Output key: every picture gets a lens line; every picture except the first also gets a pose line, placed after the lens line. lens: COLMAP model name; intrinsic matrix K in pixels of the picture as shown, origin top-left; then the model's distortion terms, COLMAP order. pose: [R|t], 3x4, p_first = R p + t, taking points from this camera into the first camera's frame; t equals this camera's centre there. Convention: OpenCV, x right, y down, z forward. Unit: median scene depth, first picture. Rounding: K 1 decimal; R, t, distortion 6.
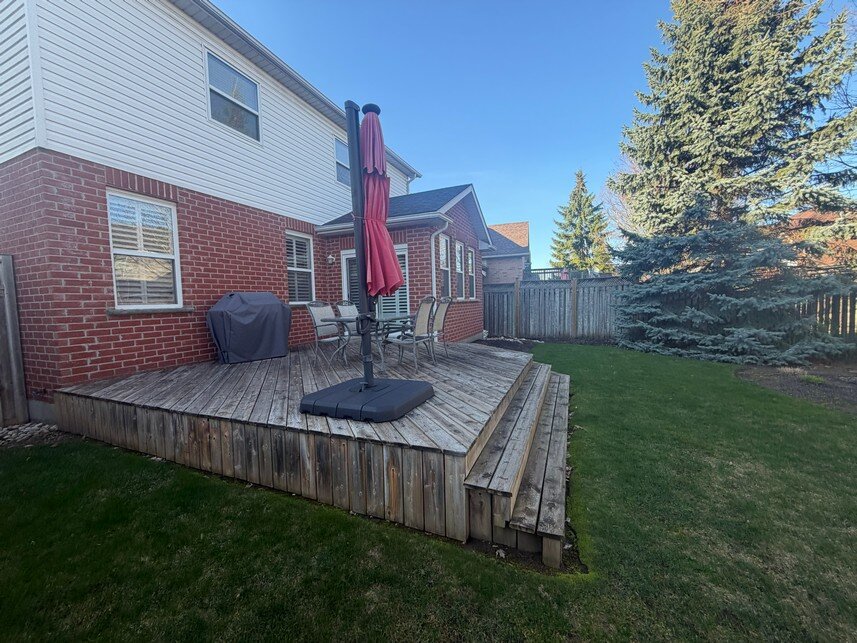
lens RADIAL K [[340.0, 0, 426.8], [0, 340.0, 318.8], [0, 0, 1]] dist [0.002730, 0.000182]
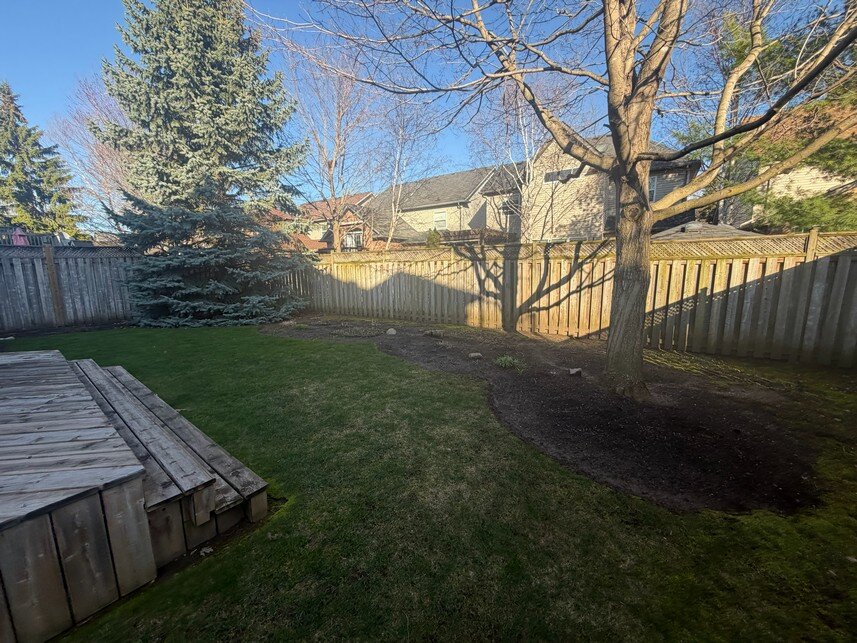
lens RADIAL K [[340.0, 0, 424.8], [0, 340.0, 319.9], [0, 0, 1]] dist [0.002730, 0.000182]
pose [[0.275892, -0.130877, 0.952237, -0.100030], [0.058900, 0.991127, 0.119157, 0.002023], [-0.959382, 0.023212, 0.281152, 0.043545]]
